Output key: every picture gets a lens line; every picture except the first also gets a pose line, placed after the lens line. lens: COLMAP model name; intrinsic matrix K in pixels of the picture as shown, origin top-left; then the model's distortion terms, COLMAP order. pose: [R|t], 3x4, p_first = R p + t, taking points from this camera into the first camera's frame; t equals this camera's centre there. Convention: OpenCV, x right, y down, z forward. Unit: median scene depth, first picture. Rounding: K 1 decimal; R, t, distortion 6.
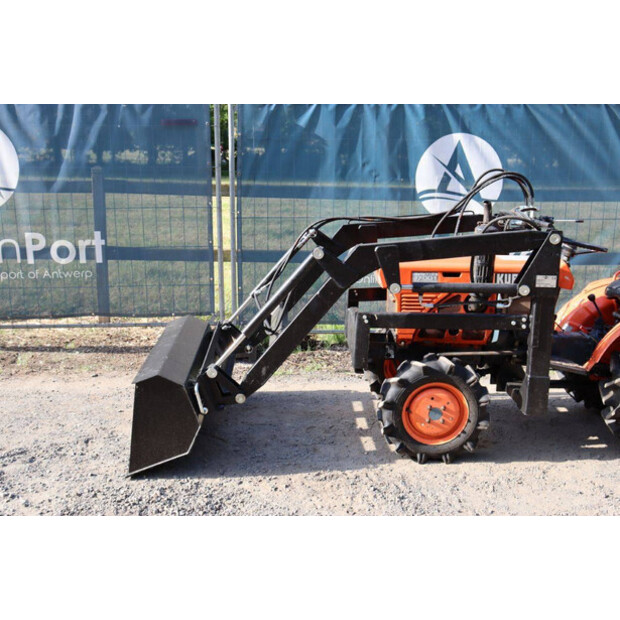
lens RADIAL K [[782.6, 0, 305.3], [0, 782.6, 295.6], [0, 0, 1]] dist [0.049458, 0.000000]
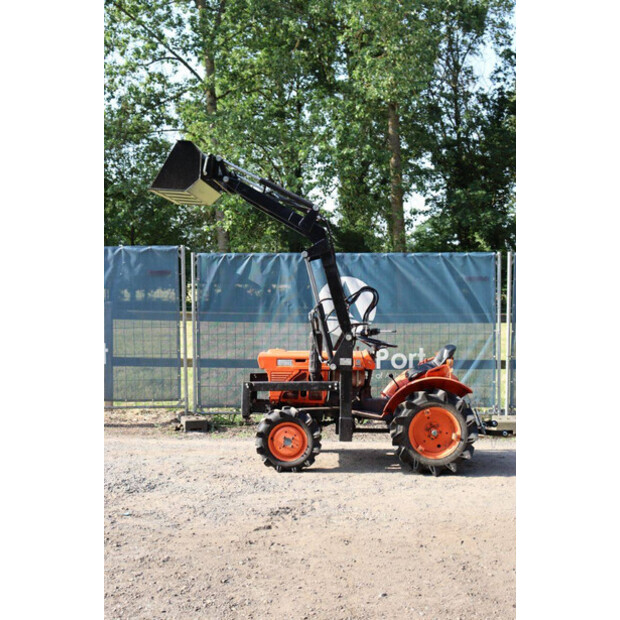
lens RADIAL K [[1010.2, 0, 312.5], [0, 1010.2, 312.4], [0, 0, 1]] dist [0.494547, 0.000000]
pose [[0.997450, -0.006902, -0.071035, 0.374418], [-0.004320, 0.987650, -0.156616, 0.218111], [0.071239, 0.156524, 0.985102, -1.208013]]
